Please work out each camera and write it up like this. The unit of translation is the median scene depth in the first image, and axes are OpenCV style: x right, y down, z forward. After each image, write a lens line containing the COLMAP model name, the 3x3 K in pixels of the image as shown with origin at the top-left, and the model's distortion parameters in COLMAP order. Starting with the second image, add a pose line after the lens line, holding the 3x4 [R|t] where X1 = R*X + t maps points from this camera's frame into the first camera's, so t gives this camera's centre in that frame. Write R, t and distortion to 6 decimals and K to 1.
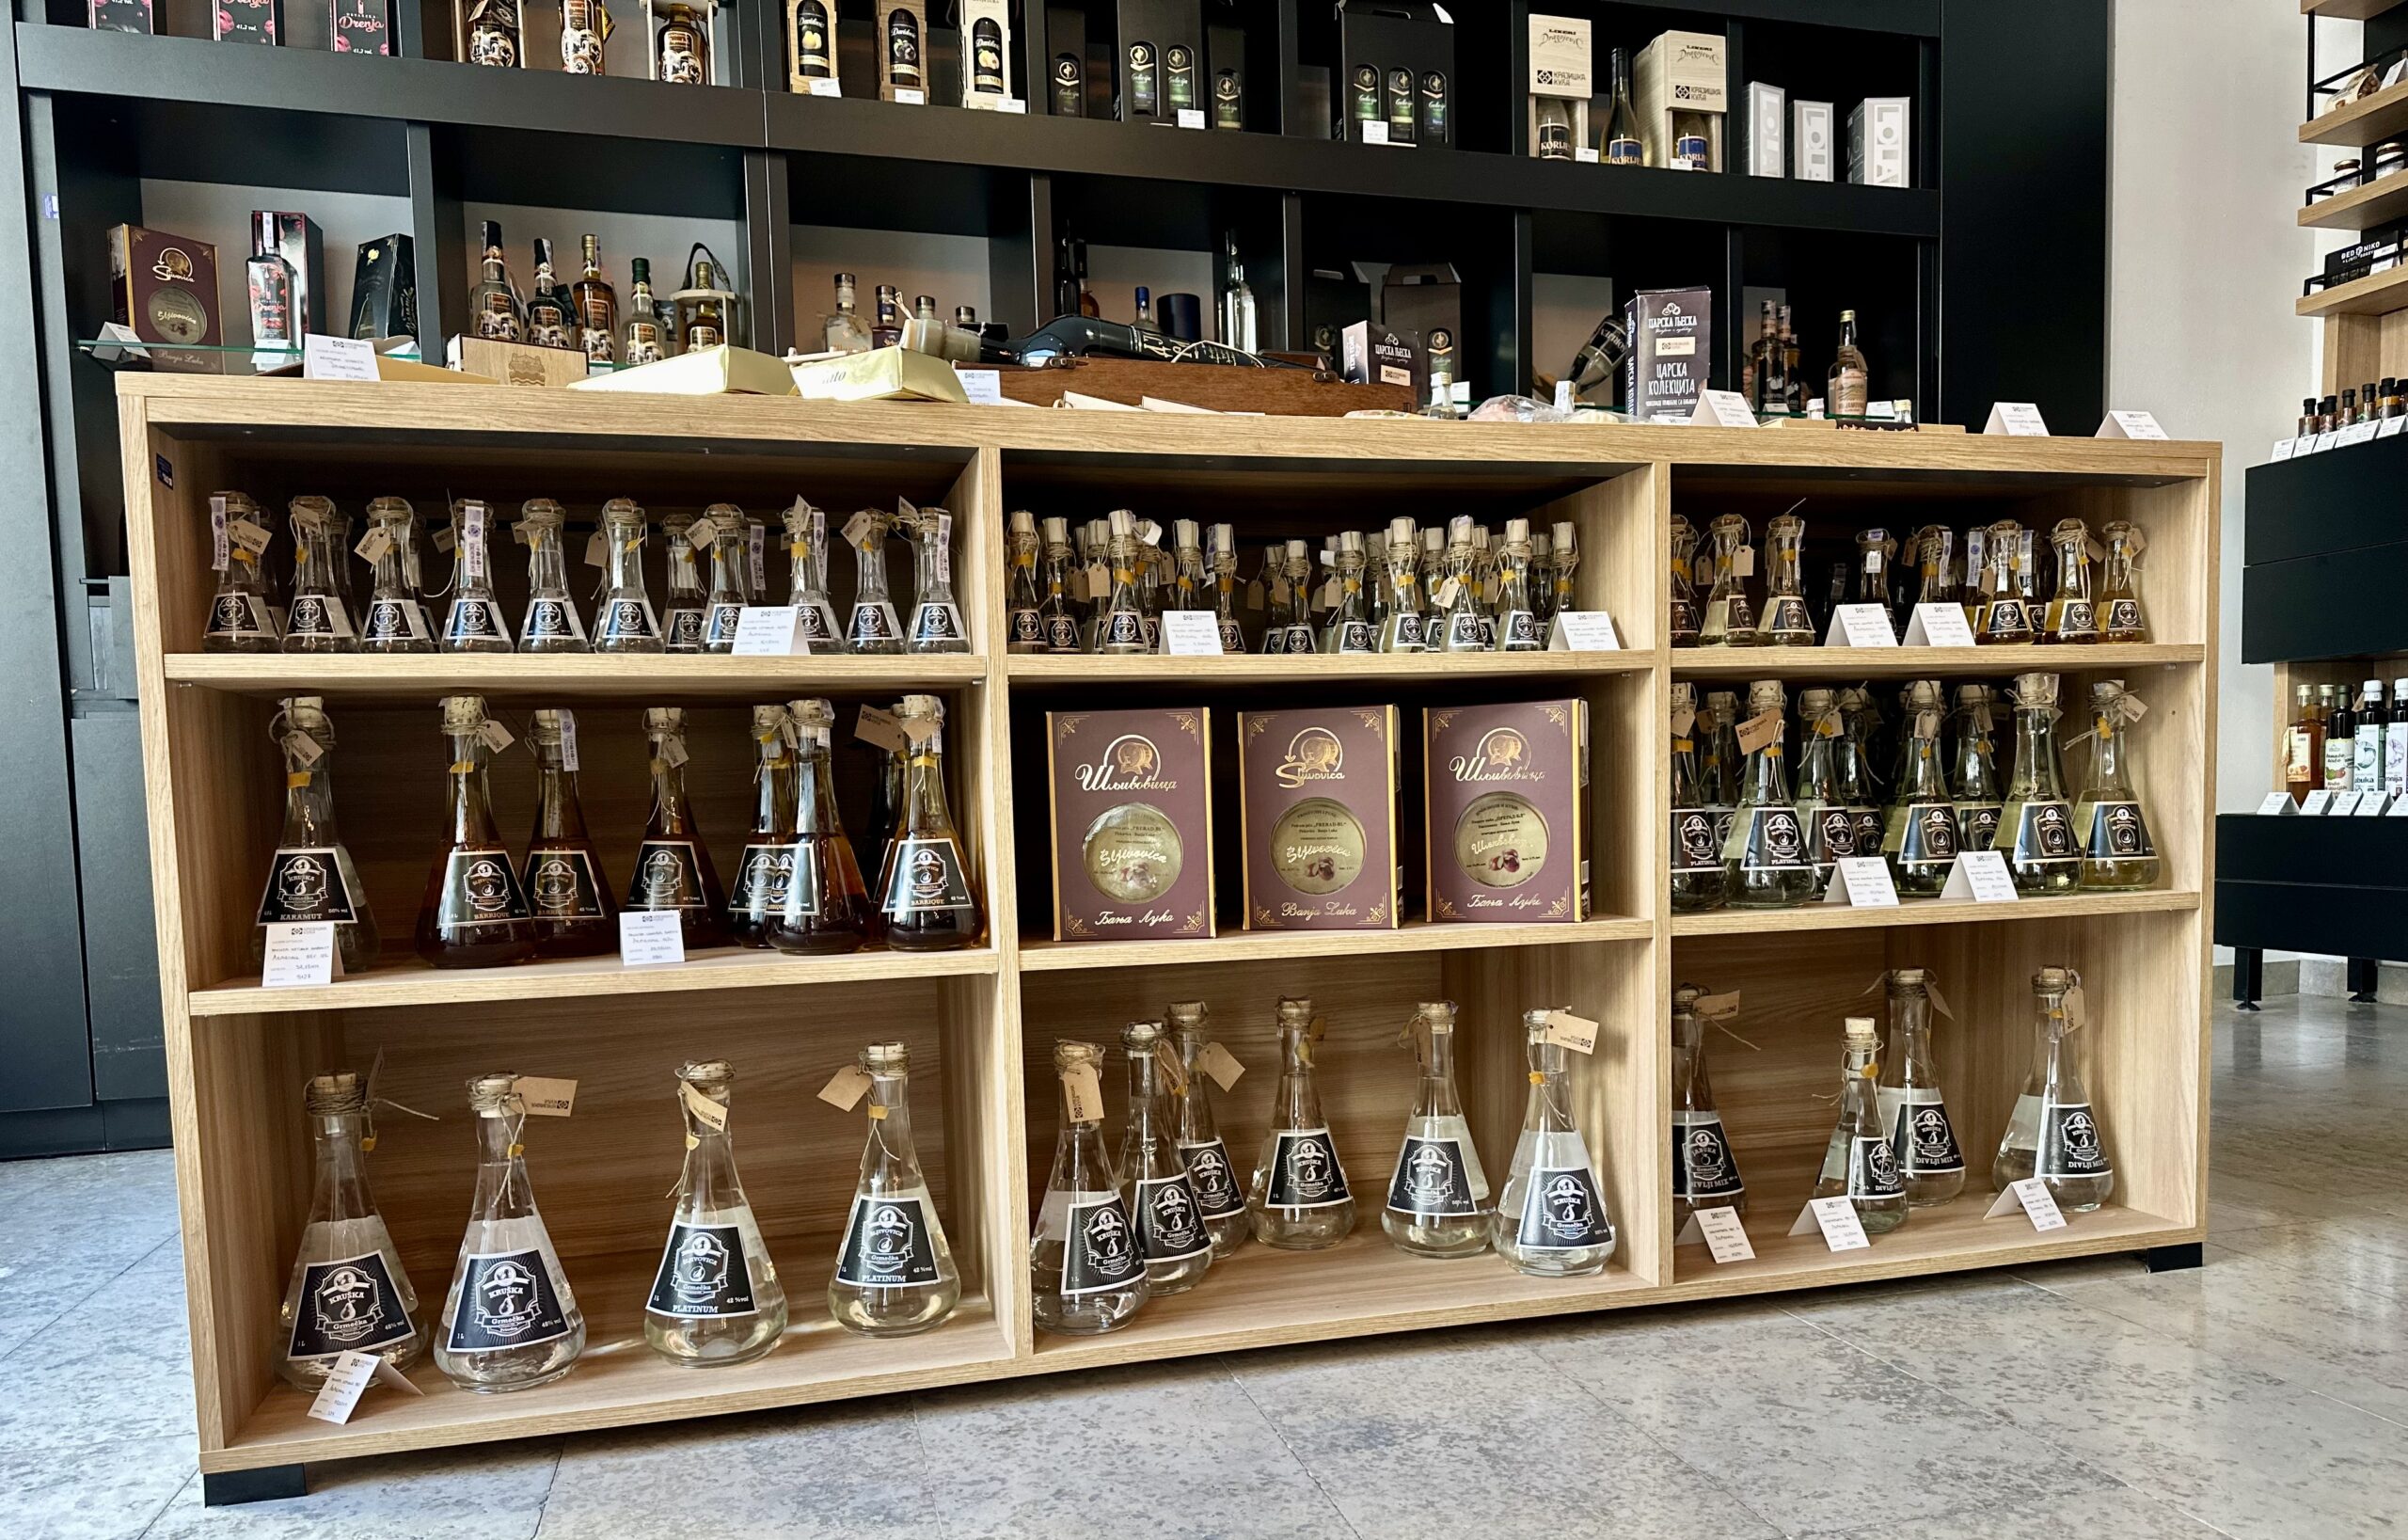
lens RADIAL K [[1667.7, 0, 1188.0], [0, 1667.7, 921.4], [0, 0, 1]] dist [0.045504, -0.082044]
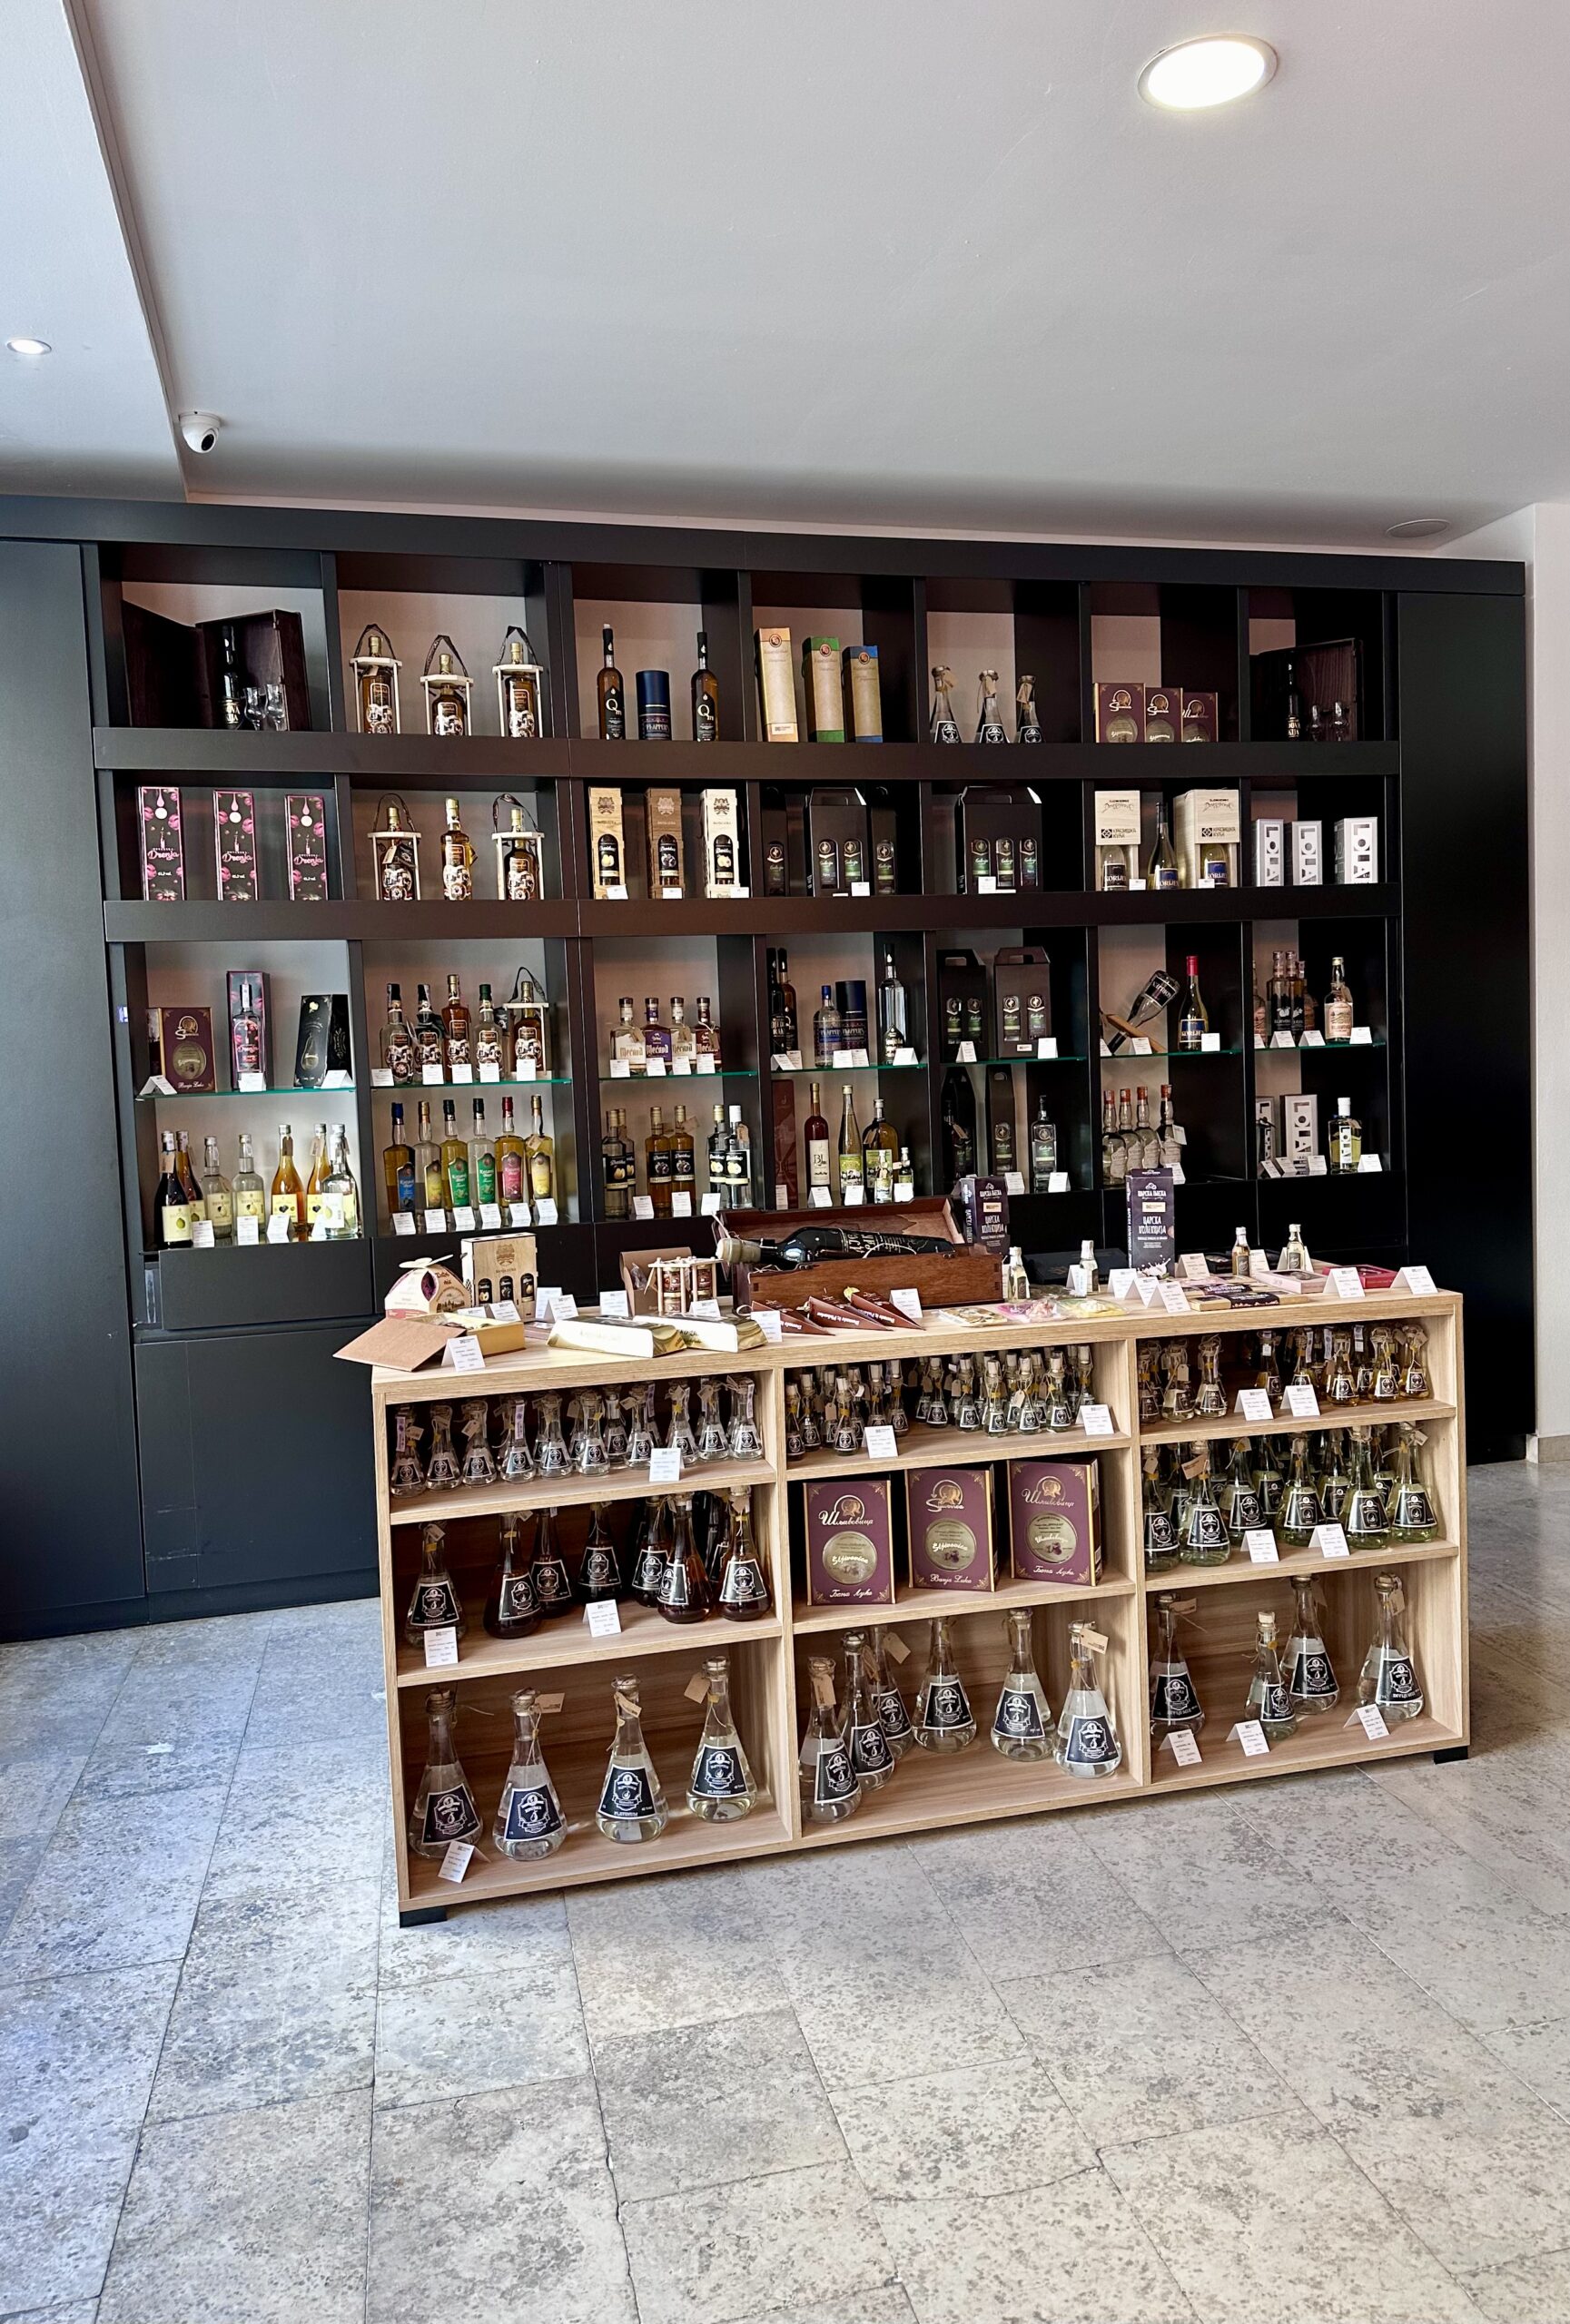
lens RADIAL K [[1640.1, 0, 794.1], [0, 1640.1, 1121.8], [0, 0, 1]] dist [0.129773, -0.274967]
pose [[0.999684, -0.008961, -0.023499, -0.044759], [0.008570, 0.999824, -0.016712, -0.467780], [0.023645, 0.016506, 0.999584, -0.808237]]
